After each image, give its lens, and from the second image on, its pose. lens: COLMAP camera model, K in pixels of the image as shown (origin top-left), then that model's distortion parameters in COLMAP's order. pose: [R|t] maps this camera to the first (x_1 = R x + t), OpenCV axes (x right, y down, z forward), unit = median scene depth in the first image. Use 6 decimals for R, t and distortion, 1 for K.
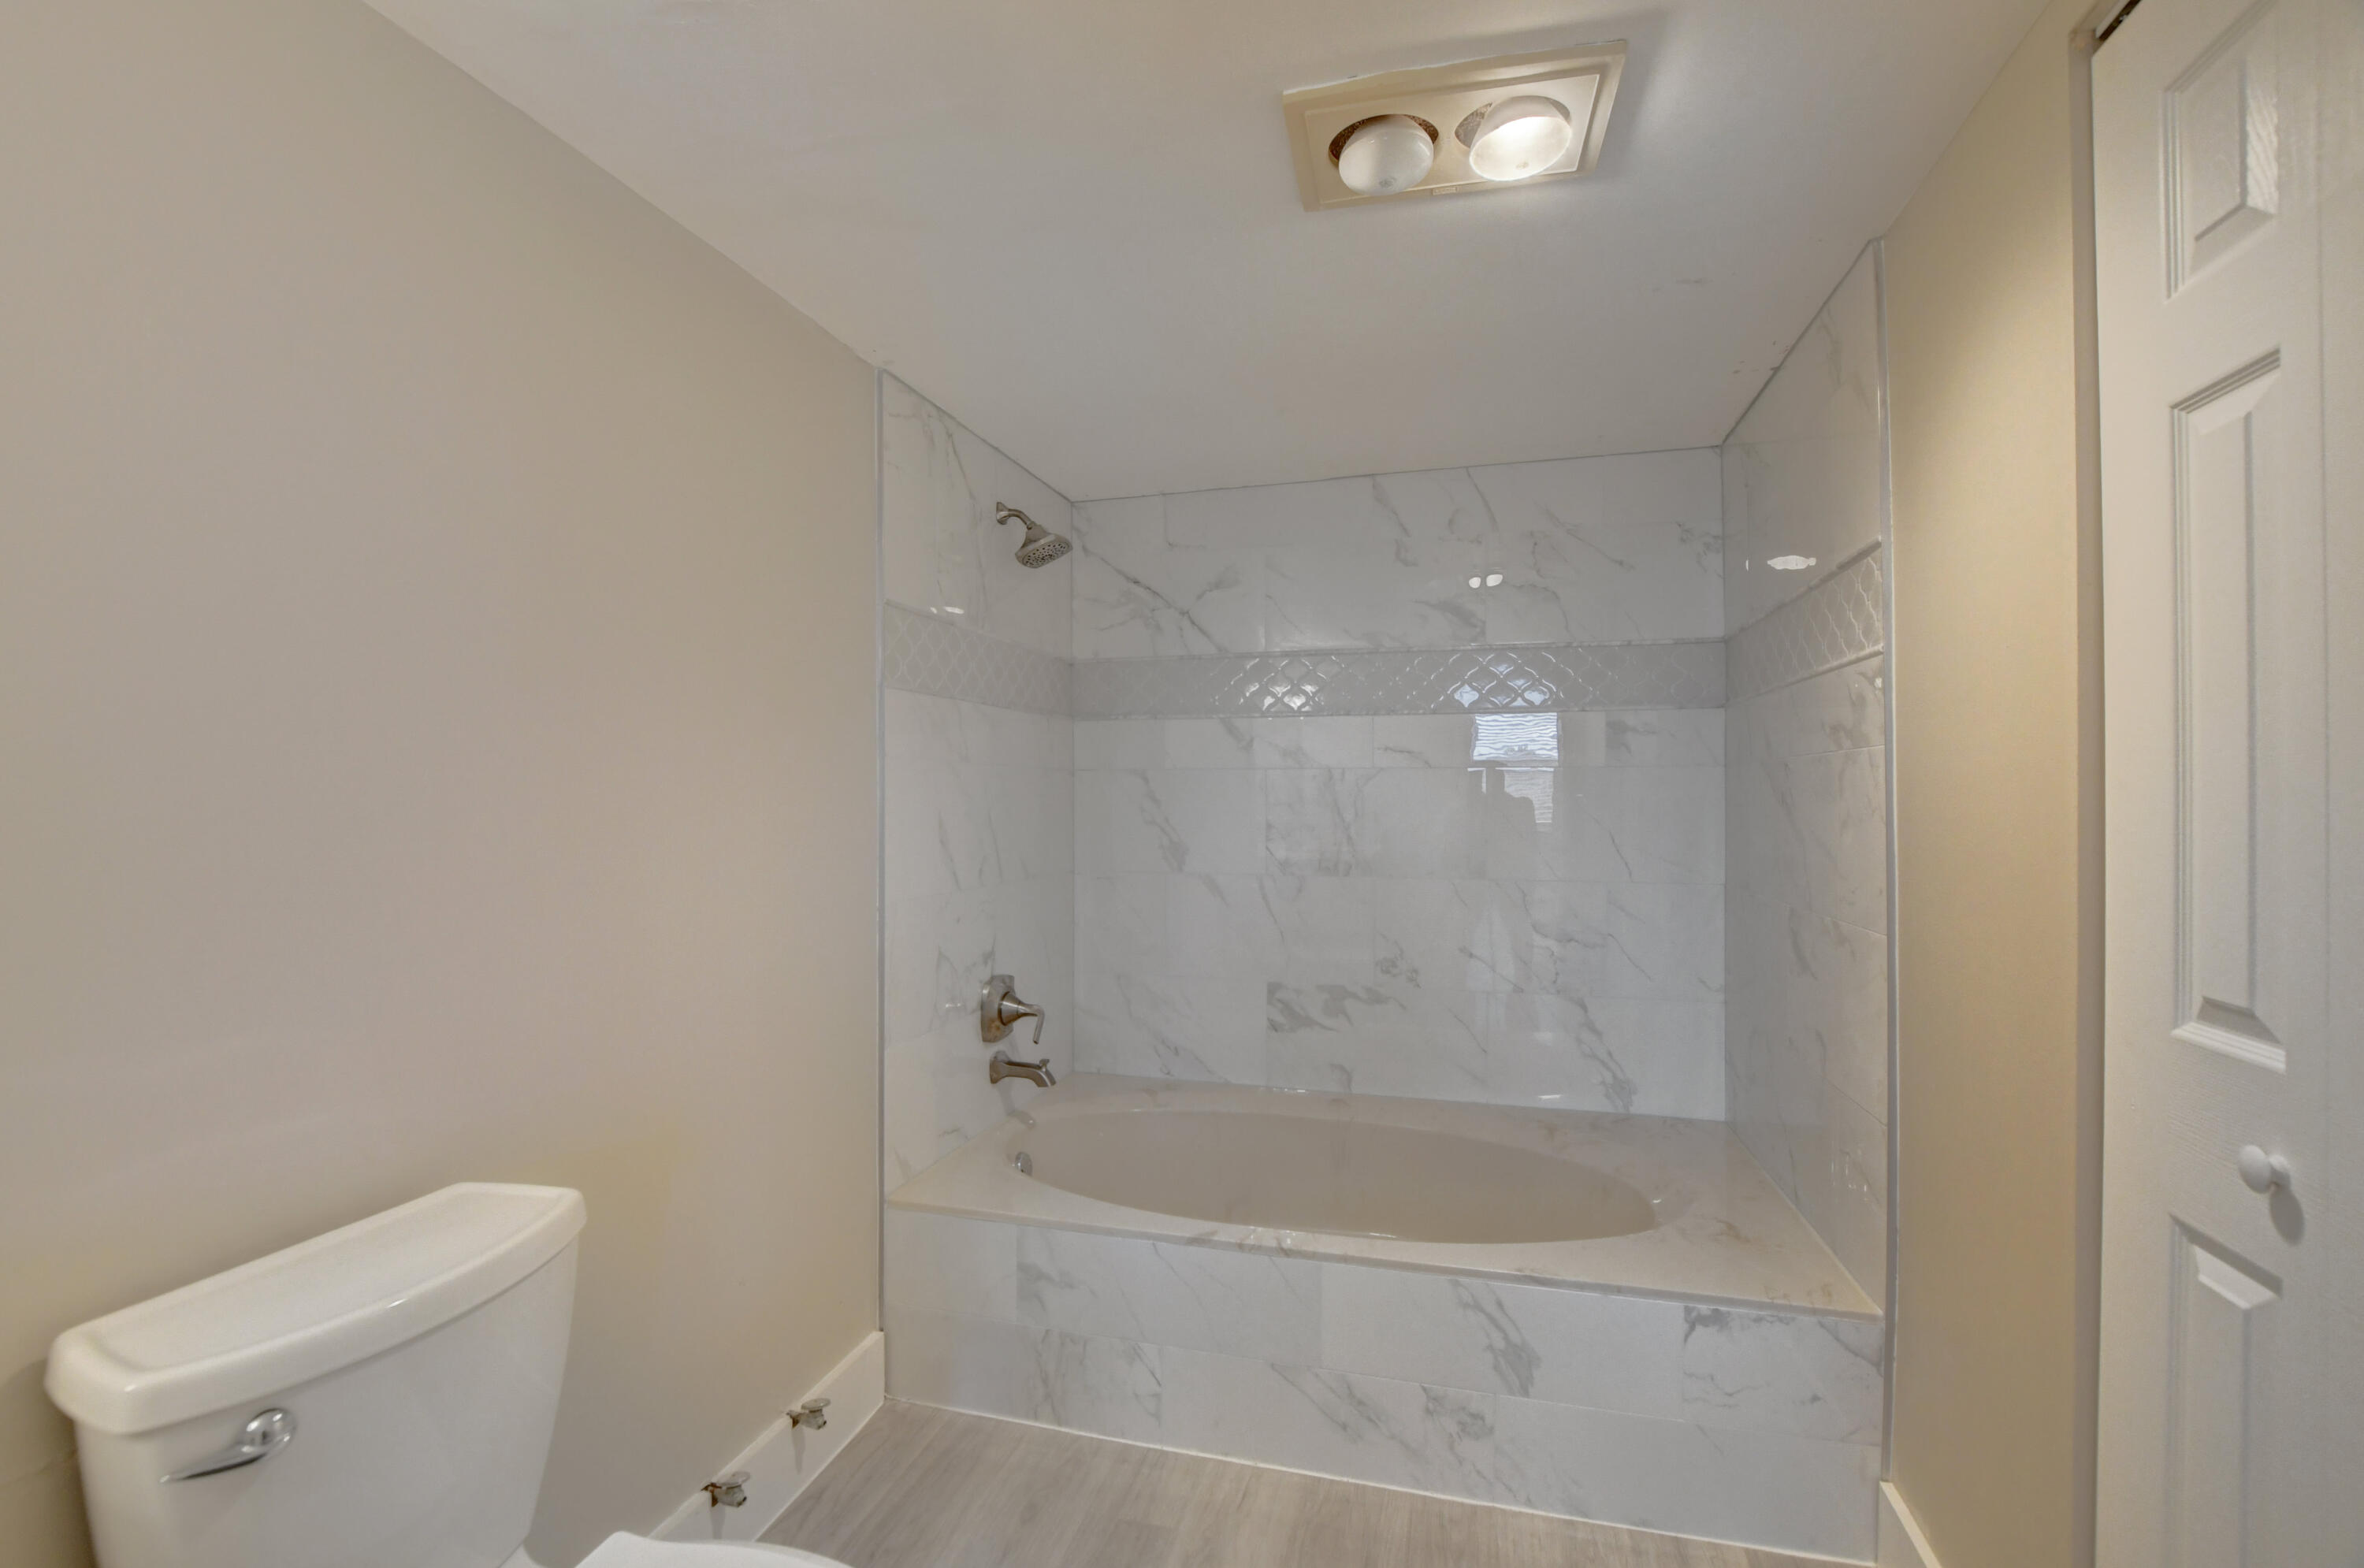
lens RADIAL K [[1042.3, 0, 1170.5], [0, 1042.3, 794.6], [0, 0, 1]] dist [-0.027563, 0.000802]
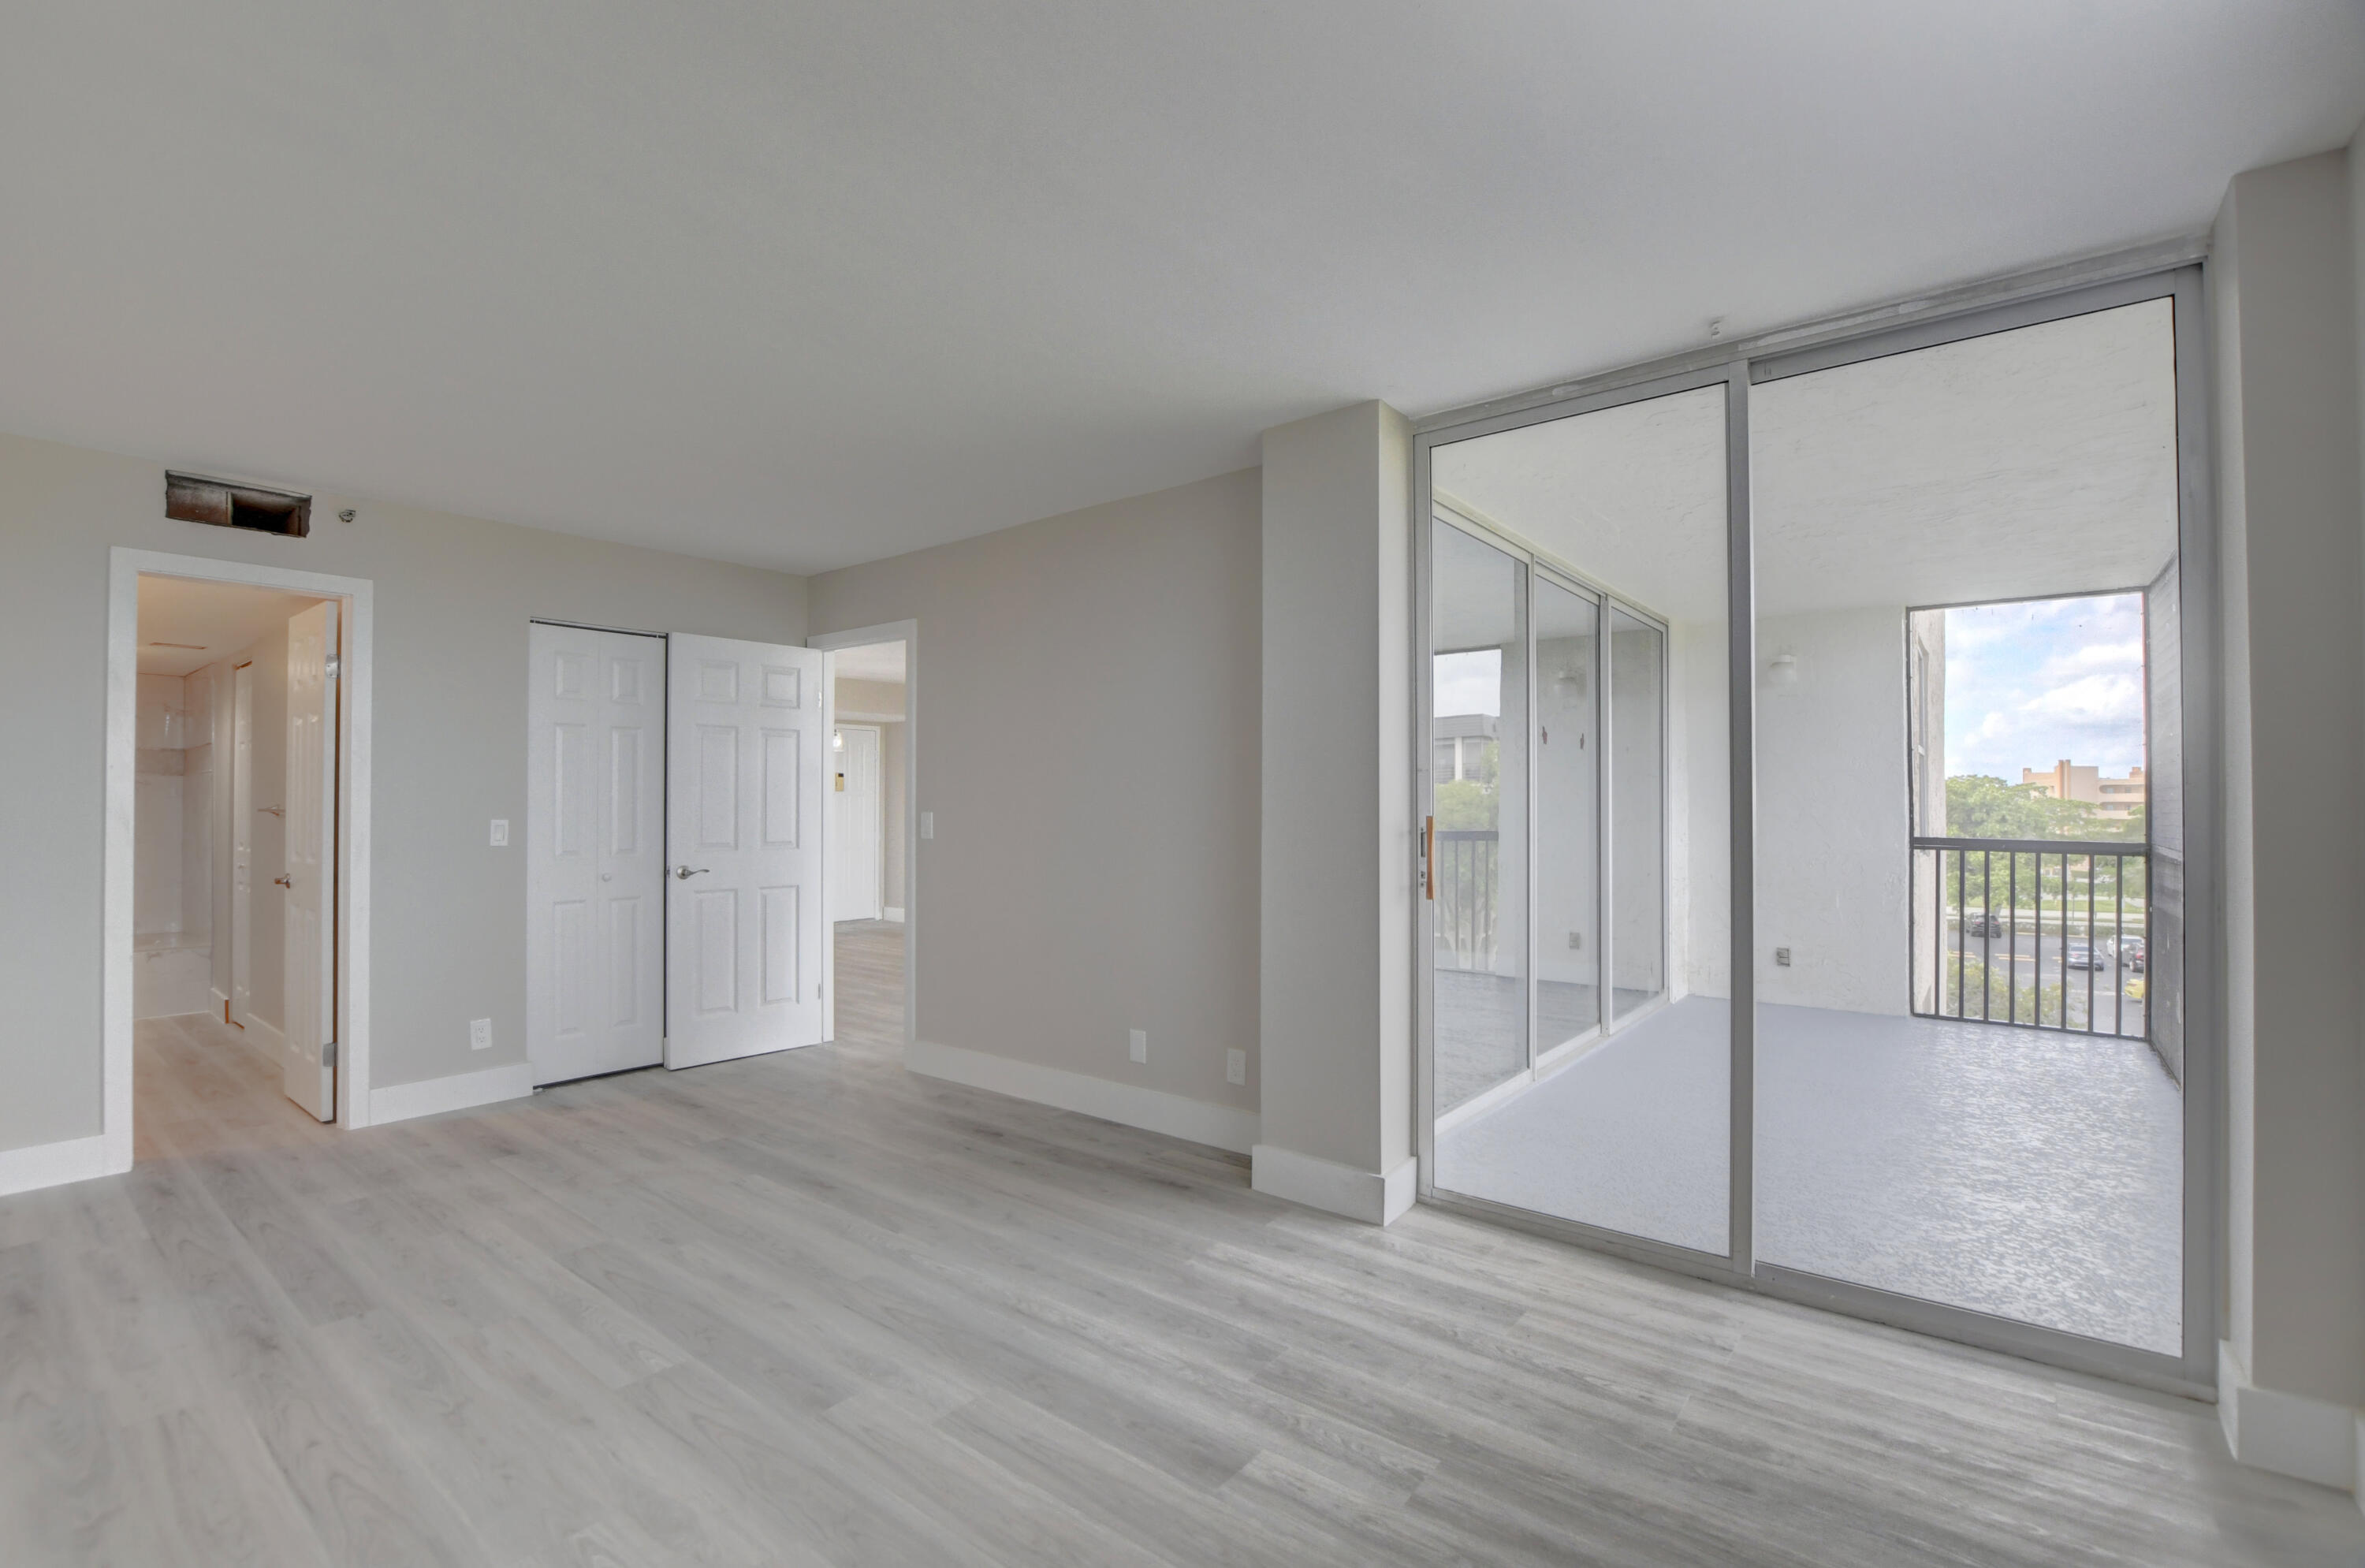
lens RADIAL K [[1042.8, 0, 1171.0], [0, 1042.8, 794.6], [0, 0, 1]] dist [-0.027563, 0.000802]
pose [[0.391620, 0.016964, 0.919971, -0.867041], [-0.004946, 0.999854, -0.016331, -0.003215], [-0.920114, 0.001845, 0.391646, -2.344249]]
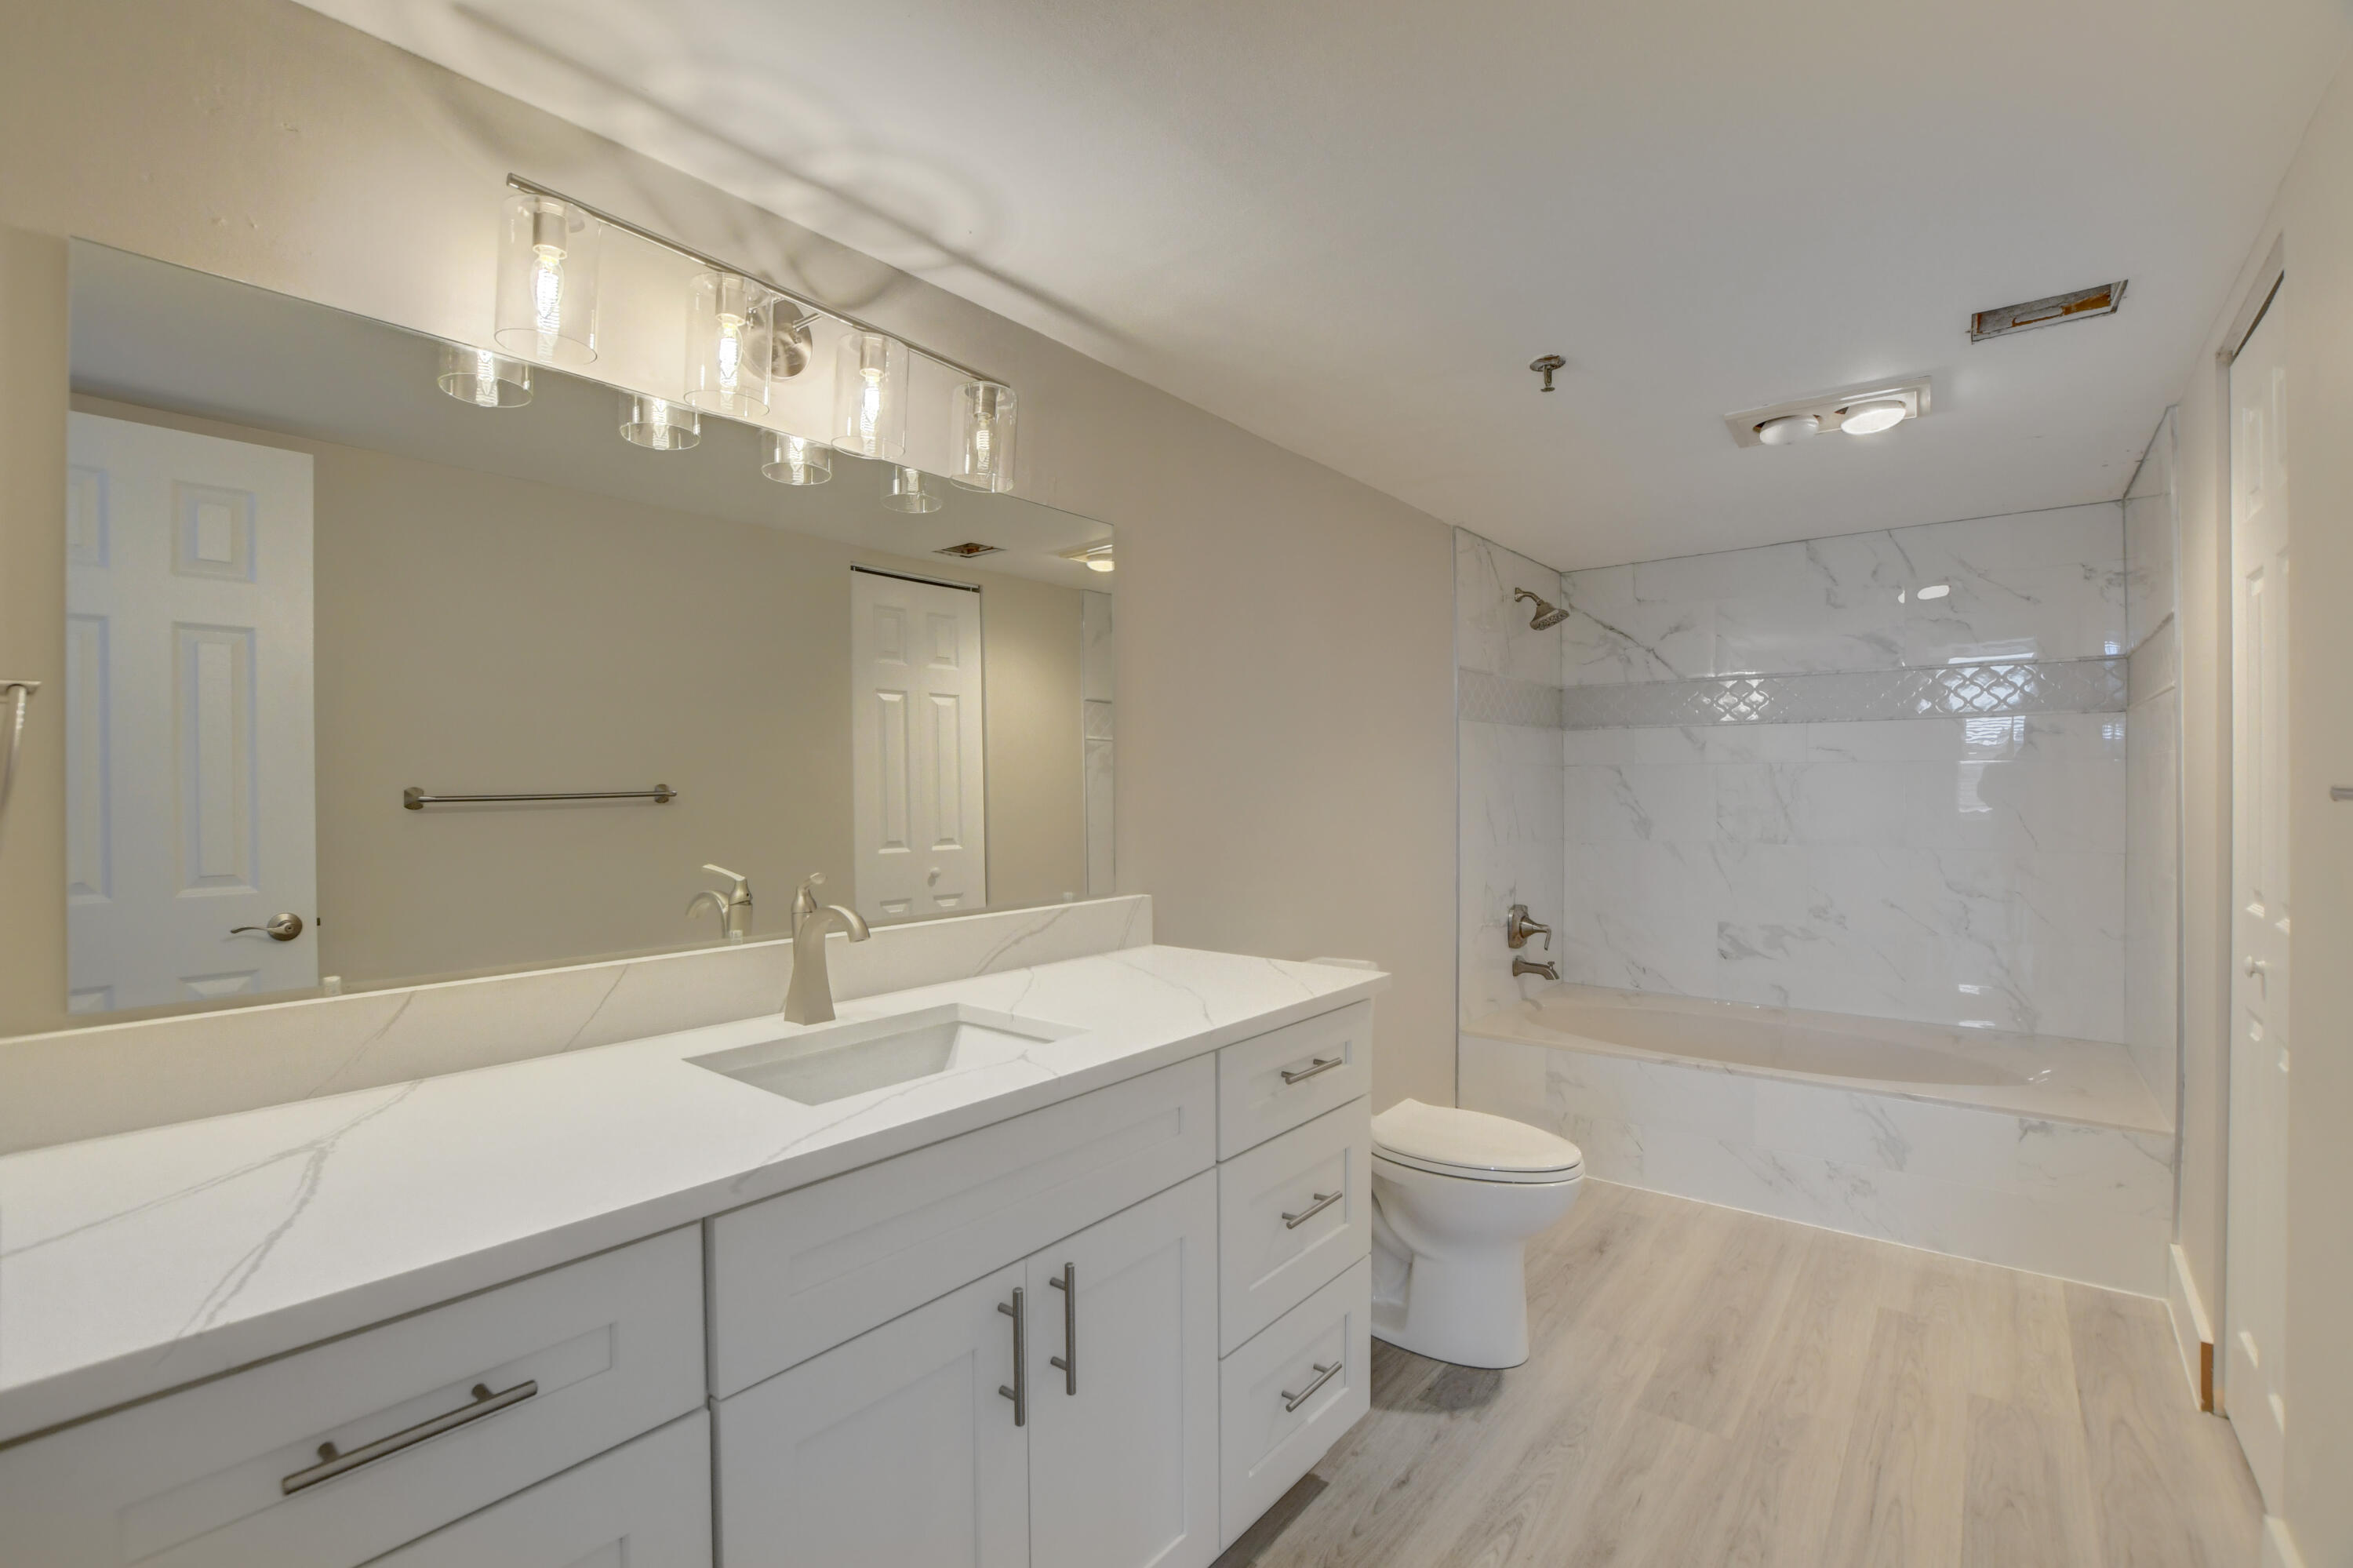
lens RADIAL K [[1037.6, 0, 1165.1], [0, 1037.6, 794.6], [0, 0, 1]] dist [-0.027563, 0.000802]
pose [[0.920130, -0.001079, -0.391612, -0.049426], [0.006173, 0.999912, 0.011750, -0.005621], [0.391565, -0.013229, 0.920056, -0.567812]]
